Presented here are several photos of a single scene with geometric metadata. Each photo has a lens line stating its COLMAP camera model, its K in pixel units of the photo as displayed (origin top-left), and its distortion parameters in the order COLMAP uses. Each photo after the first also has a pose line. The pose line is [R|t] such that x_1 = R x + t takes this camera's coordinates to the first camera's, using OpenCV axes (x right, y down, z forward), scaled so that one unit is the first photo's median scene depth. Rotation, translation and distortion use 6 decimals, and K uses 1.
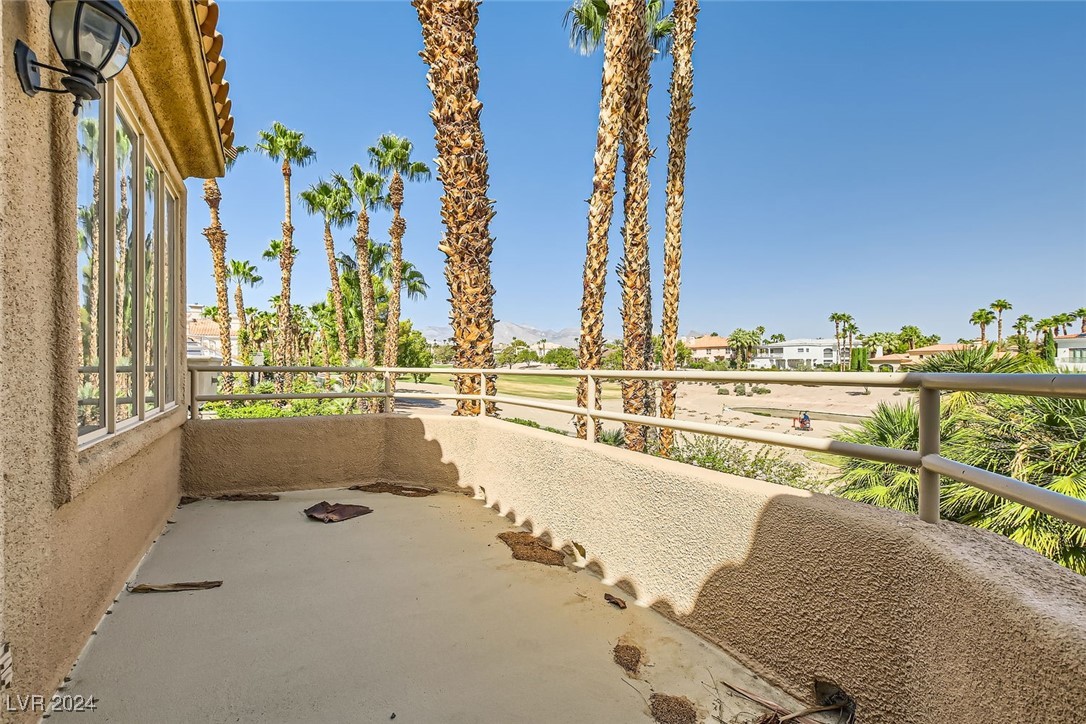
lens RADIAL K [[472.9, 0, 546.3], [0, 472.9, 363.5], [0, 0, 1]] dist [0.006204, -0.003125]
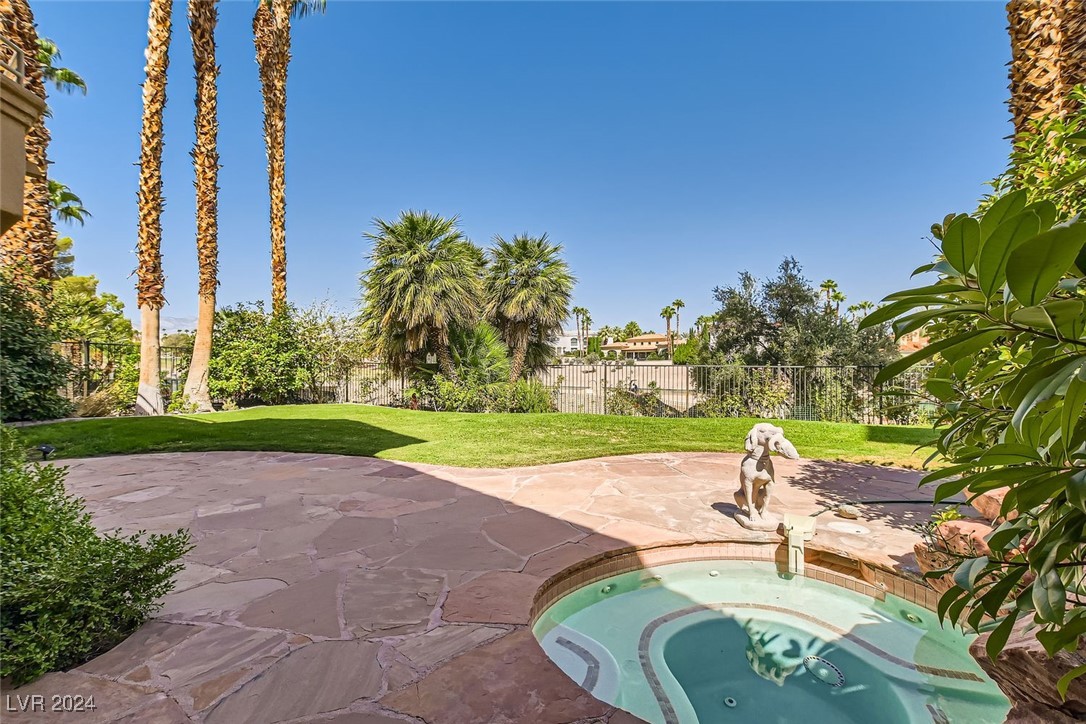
lens RADIAL K [[472.9, 0, 541.7], [0, 472.9, 359.0], [0, 0, 1]] dist [0.006204, -0.003125]
pose [[0.903136, -0.004125, 0.429334, 0.476609], [0.002726, 0.999989, 0.003873, 0.389125], [-0.429345, -0.002327, 0.903138, -0.637832]]
